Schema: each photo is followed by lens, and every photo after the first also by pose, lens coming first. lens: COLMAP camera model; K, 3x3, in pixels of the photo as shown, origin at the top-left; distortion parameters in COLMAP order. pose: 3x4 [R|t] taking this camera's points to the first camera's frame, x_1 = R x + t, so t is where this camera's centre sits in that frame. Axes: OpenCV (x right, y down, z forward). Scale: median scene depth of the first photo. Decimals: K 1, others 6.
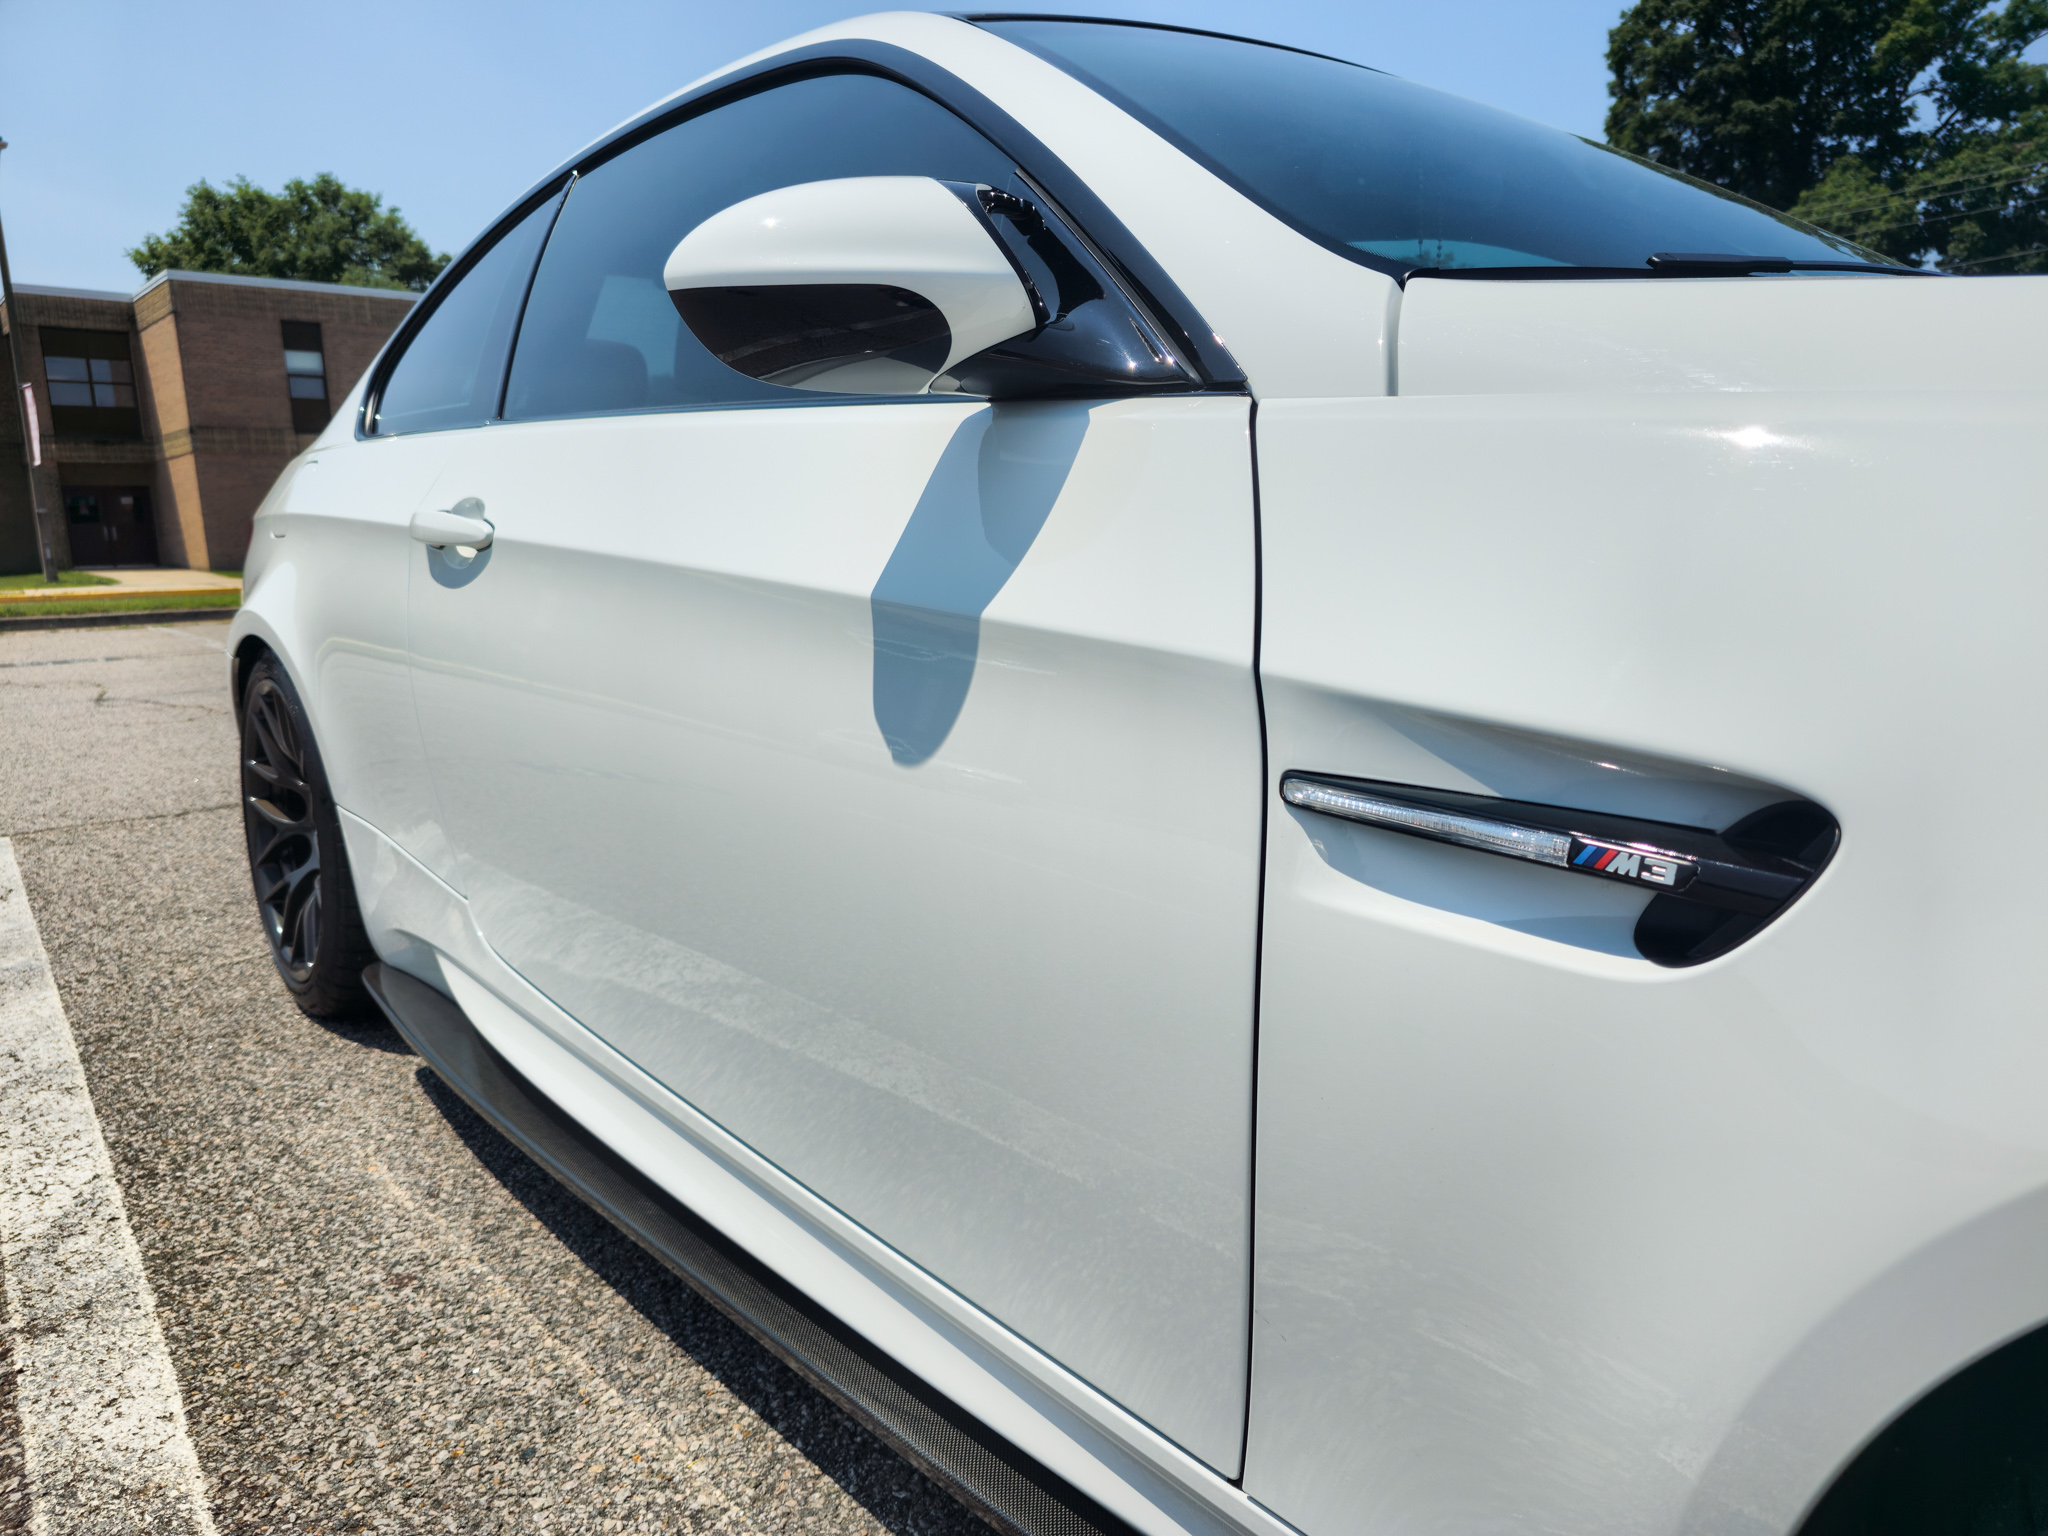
lens RADIAL K [[1383.3, 0, 1012.4], [0, 1383.3, 750.5], [0, 0, 1]] dist [0.012639, -0.004237]
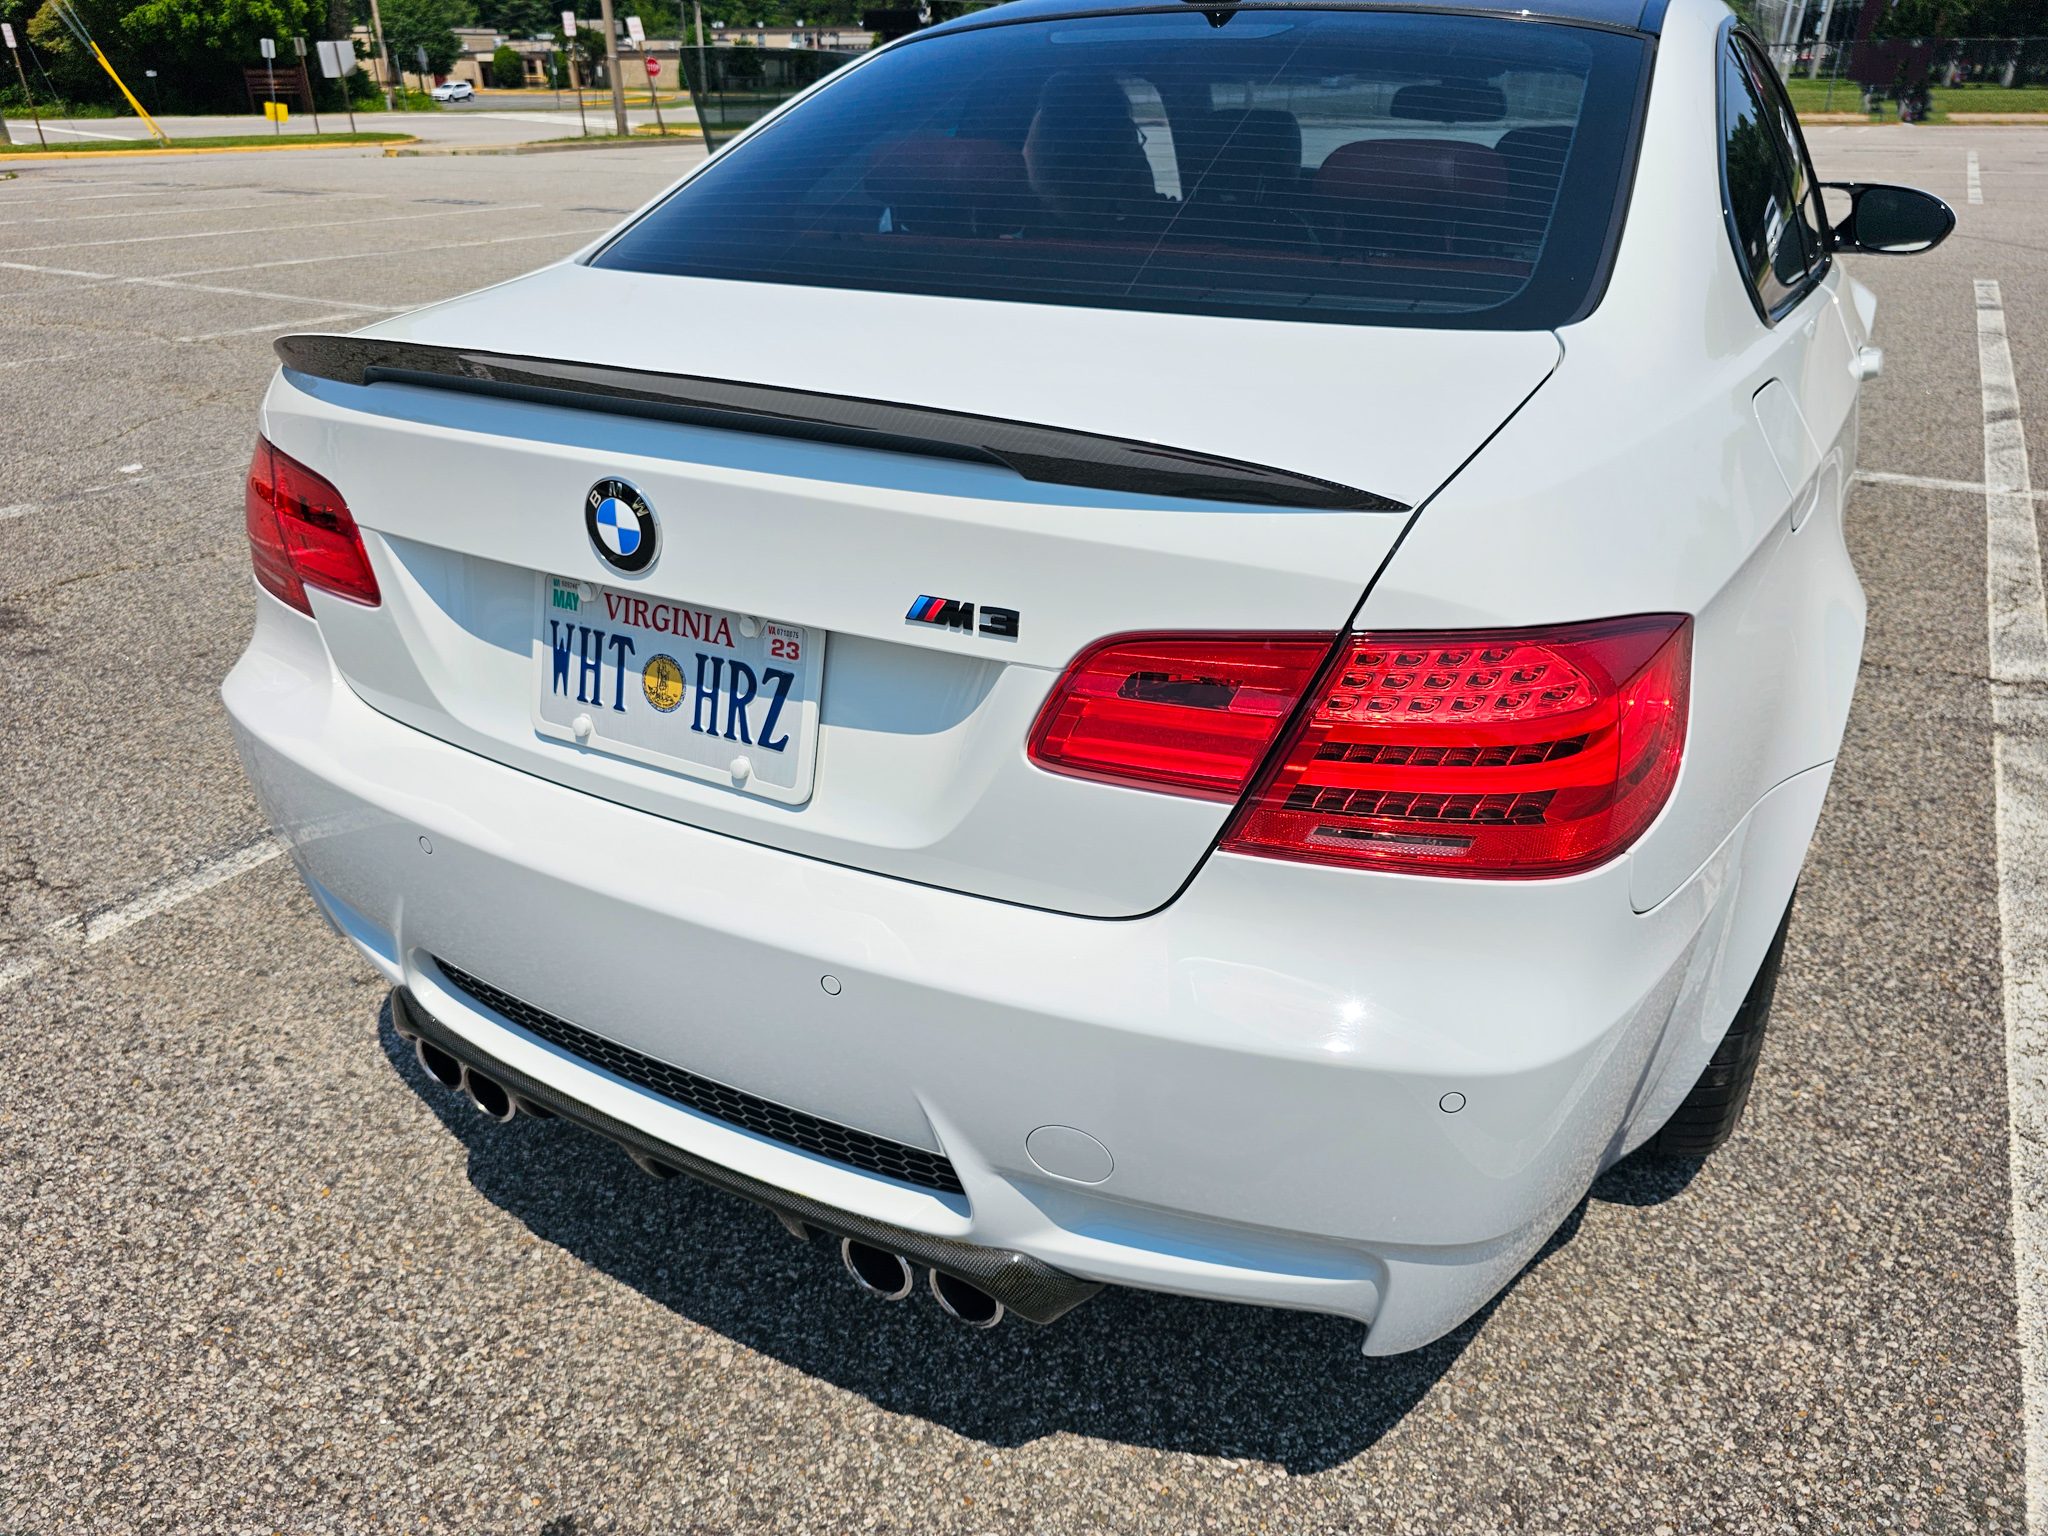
lens RADIAL K [[1383.3, 0, 1012.4], [0, 1383.3, 750.5], [0, 0, 1]] dist [0.012639, -0.004237]
pose [[-0.352578, -0.380014, 0.855148, -0.309951], [0.163347, 0.874809, 0.456099, -0.128537], [-0.921415, 0.300496, -0.246365, 0.484056]]
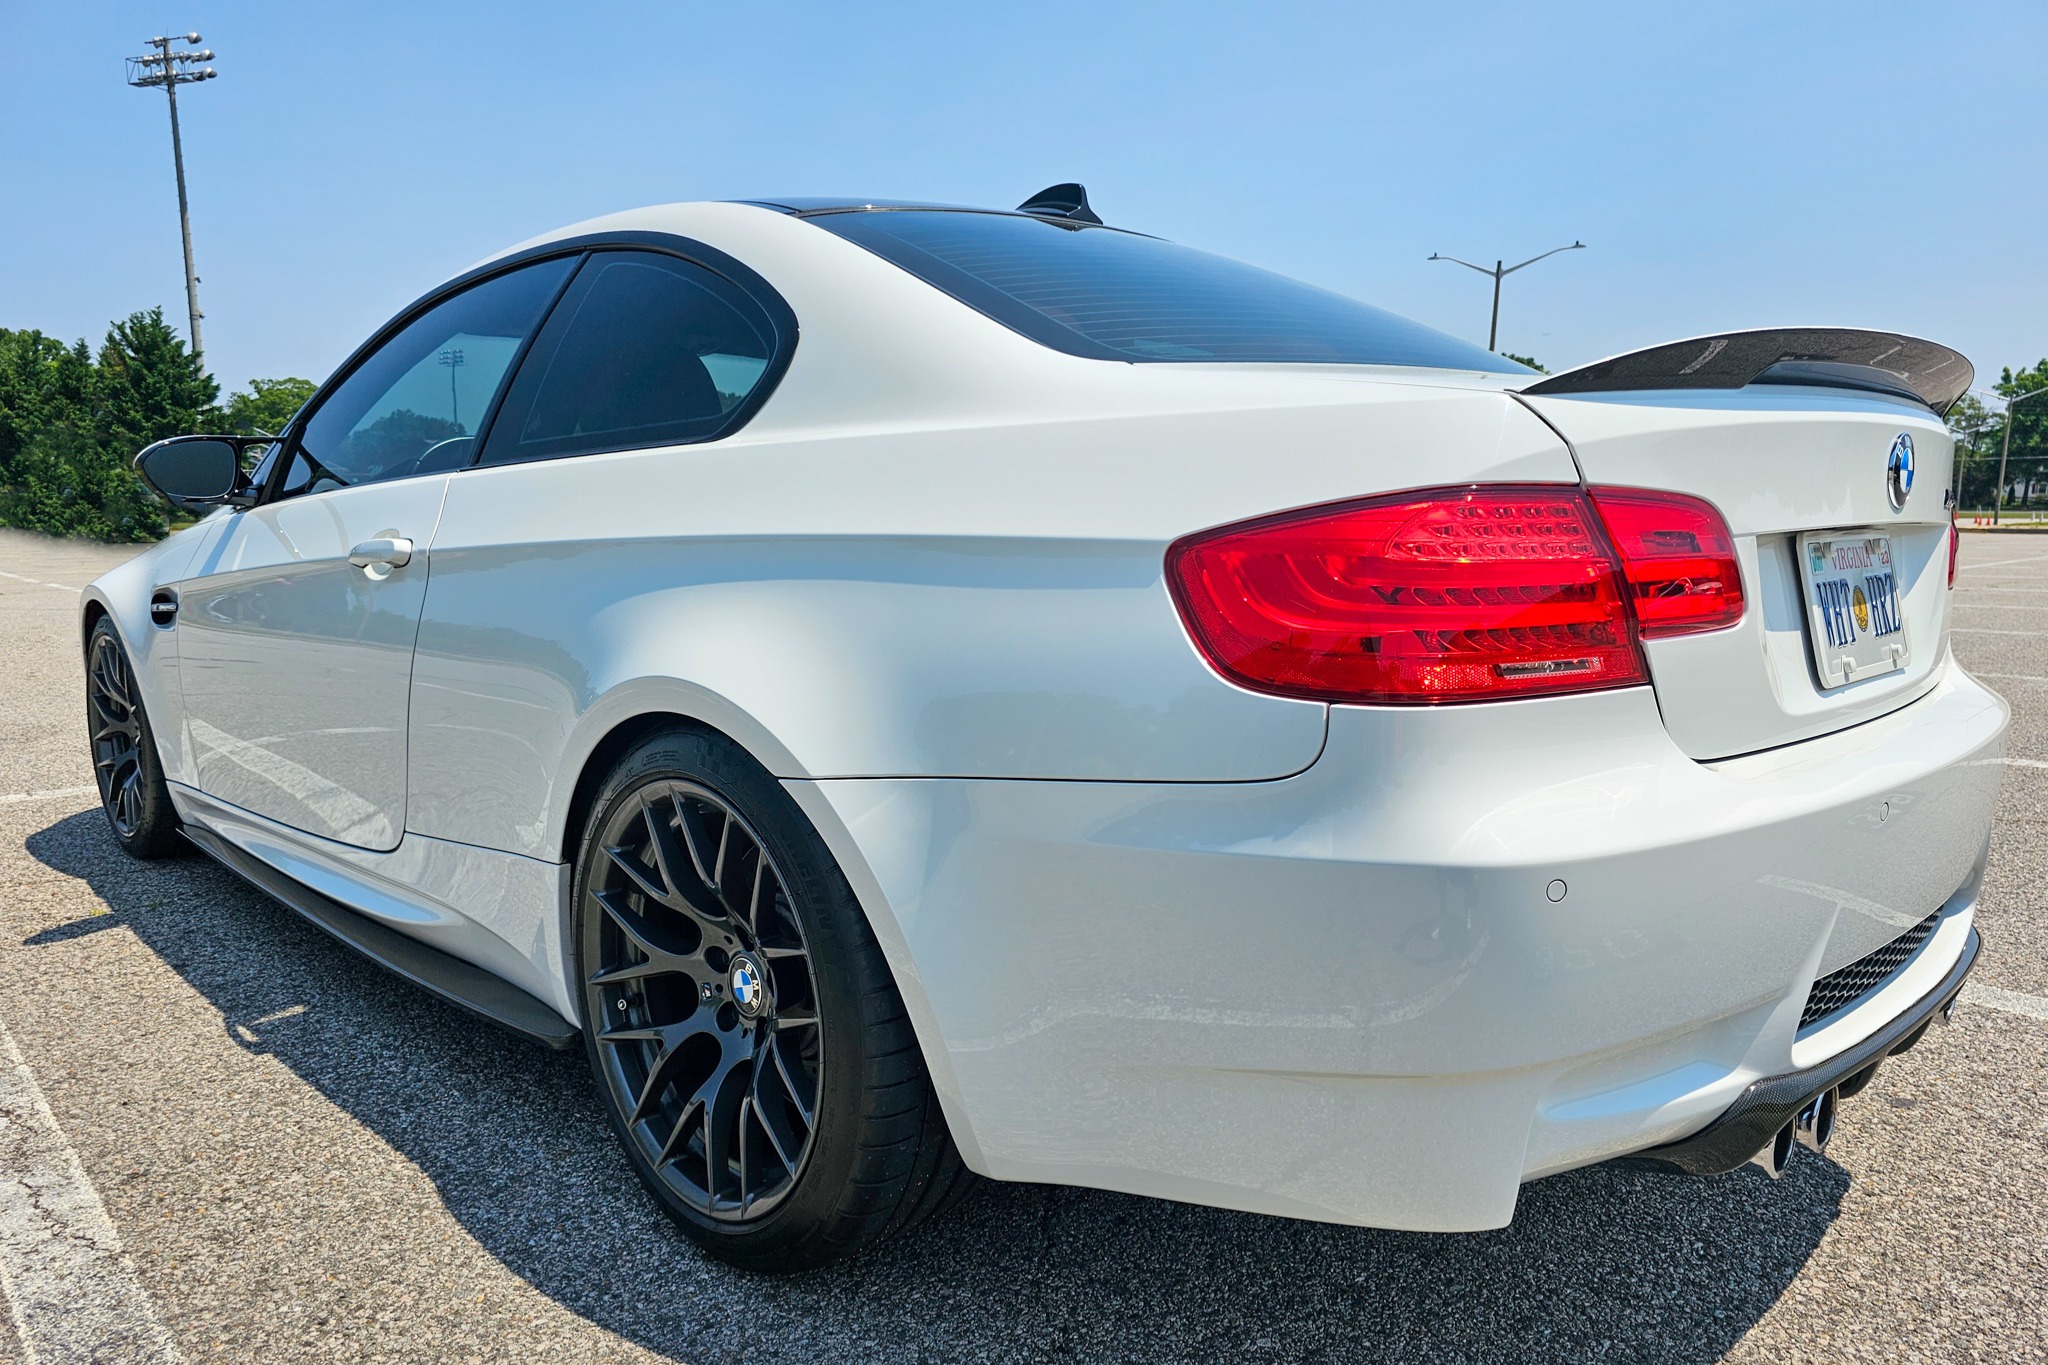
lens RADIAL K [[1379.6, 0, 1009.9], [0, 1379.6, 754.9], [0, 0, 1]] dist [0.005026, 0.004313]
pose [[-0.996784, 0.043878, -0.067060, -0.019953], [0.019192, 0.943142, 0.331837, -0.118377], [0.077808, 0.329483, -0.940950, 0.665598]]
